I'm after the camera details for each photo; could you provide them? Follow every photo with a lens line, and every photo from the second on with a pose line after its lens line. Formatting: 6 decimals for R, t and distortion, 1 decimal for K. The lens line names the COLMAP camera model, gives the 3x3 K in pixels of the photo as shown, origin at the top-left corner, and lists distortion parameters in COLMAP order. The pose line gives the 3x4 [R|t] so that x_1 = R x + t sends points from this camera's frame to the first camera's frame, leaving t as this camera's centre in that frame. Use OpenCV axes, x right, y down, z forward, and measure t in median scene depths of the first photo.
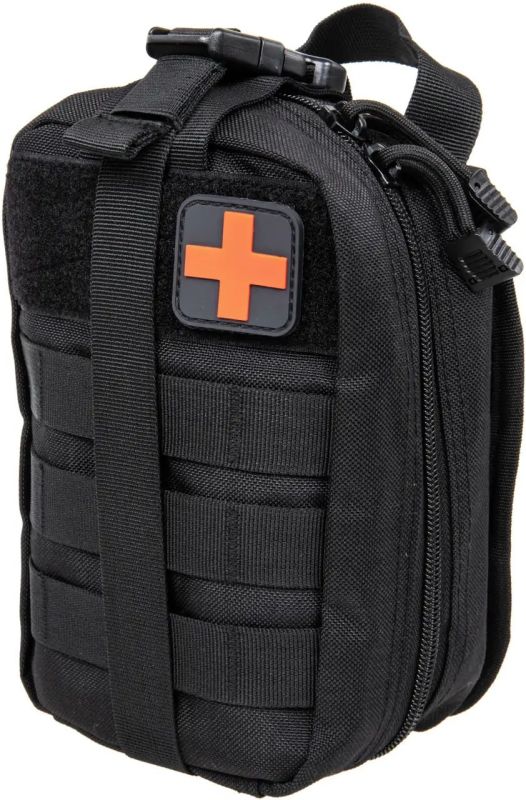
lens RADIAL K [[1829.2, 0, 263.0], [0, 1829.2, 366.2], [0, 0, 1]] dist [0.468285, 0.450975]
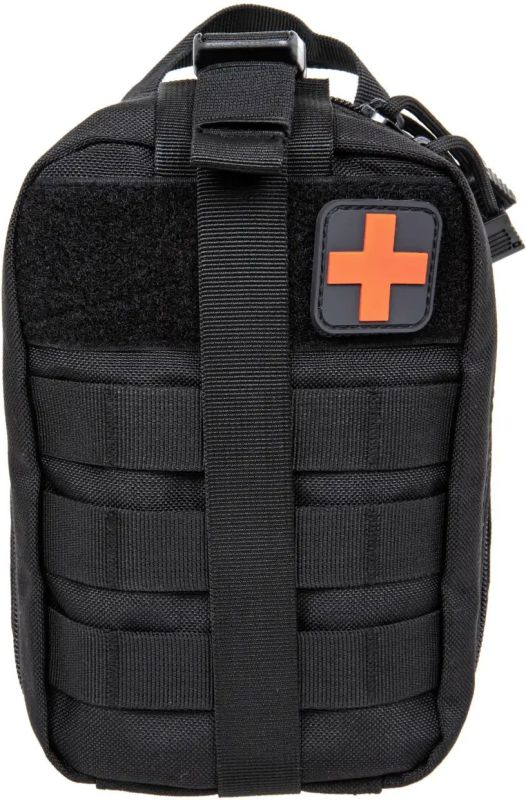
lens RADIAL K [[1829.2, 0, 263.0], [0, 1829.2, 366.2], [0, 0, 1]] dist [0.468285, 0.450975]
pose [[0.786086, -0.143474, 0.601235, -0.669684], [0.140735, 0.988685, 0.051927, -0.061887], [-0.601882, 0.043795, 0.797383, 0.240189]]
